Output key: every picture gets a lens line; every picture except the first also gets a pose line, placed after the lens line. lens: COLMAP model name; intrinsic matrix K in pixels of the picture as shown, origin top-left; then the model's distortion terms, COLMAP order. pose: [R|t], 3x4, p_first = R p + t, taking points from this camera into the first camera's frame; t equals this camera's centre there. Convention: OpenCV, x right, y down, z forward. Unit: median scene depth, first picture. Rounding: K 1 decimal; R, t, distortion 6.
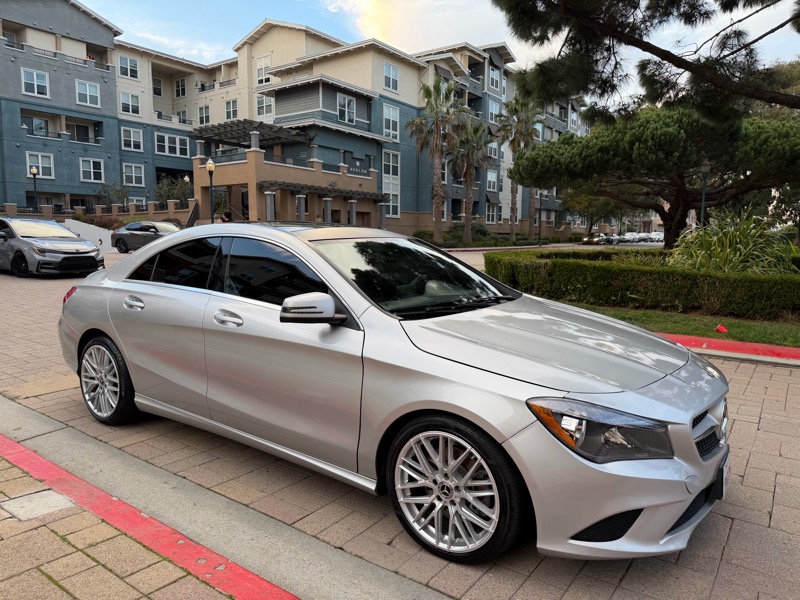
lens RADIAL K [[563.6, 0, 400.6], [0, 563.6, 299.3], [0, 0, 1]] dist [0.037169, -0.053643]
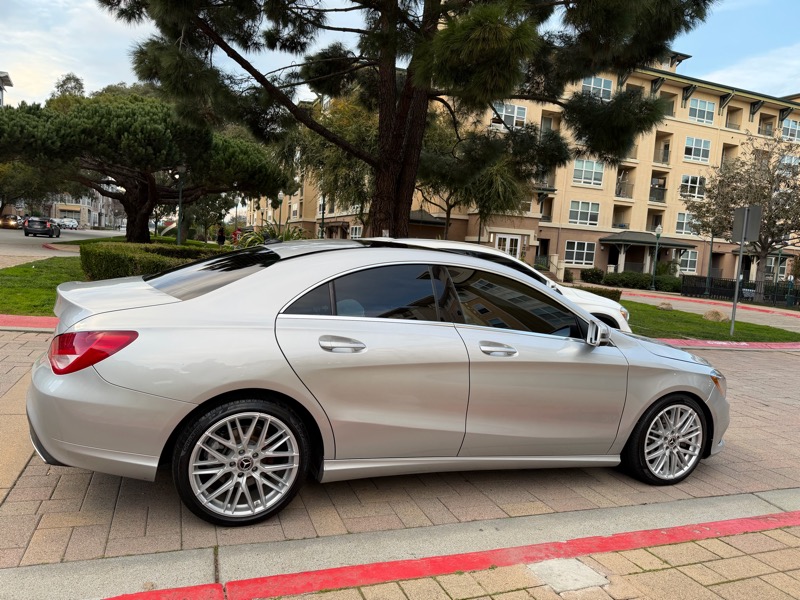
lens RADIAL K [[563.6, 0, 396.0], [0, 563.6, 297.6], [0, 0, 1]] dist [0.037169, -0.053643]
pose [[0.550992, -0.036335, 0.833719, -0.154321], [0.020682, 0.999339, 0.029885, -0.011620], [-0.834254, 0.000776, 0.551380, 0.072692]]
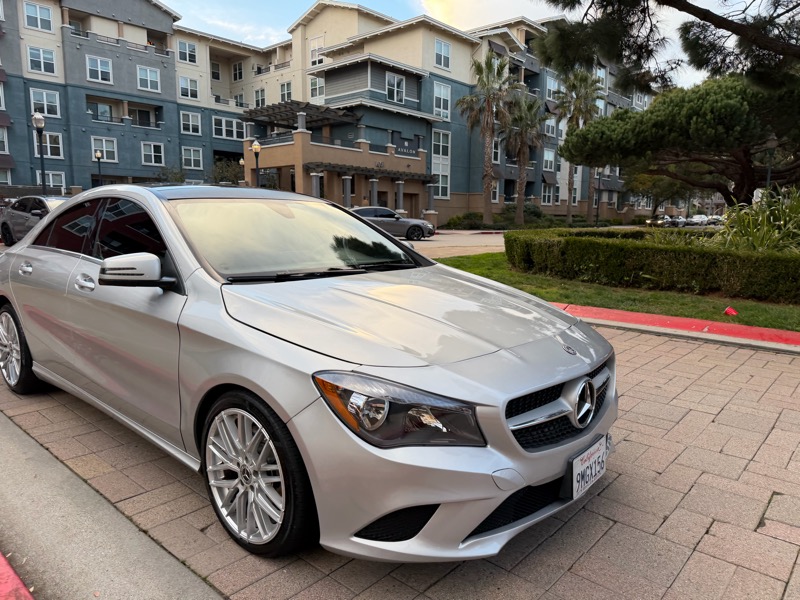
lens RADIAL K [[563.6, 0, 406.7], [0, 563.6, 300.2], [0, 0, 1]] dist [0.037169, -0.053643]
pose [[0.995257, 0.014584, -0.096177, 0.038704], [-0.011640, 0.999448, 0.031102, 0.003323], [0.096577, -0.029835, 0.994878, 0.014196]]
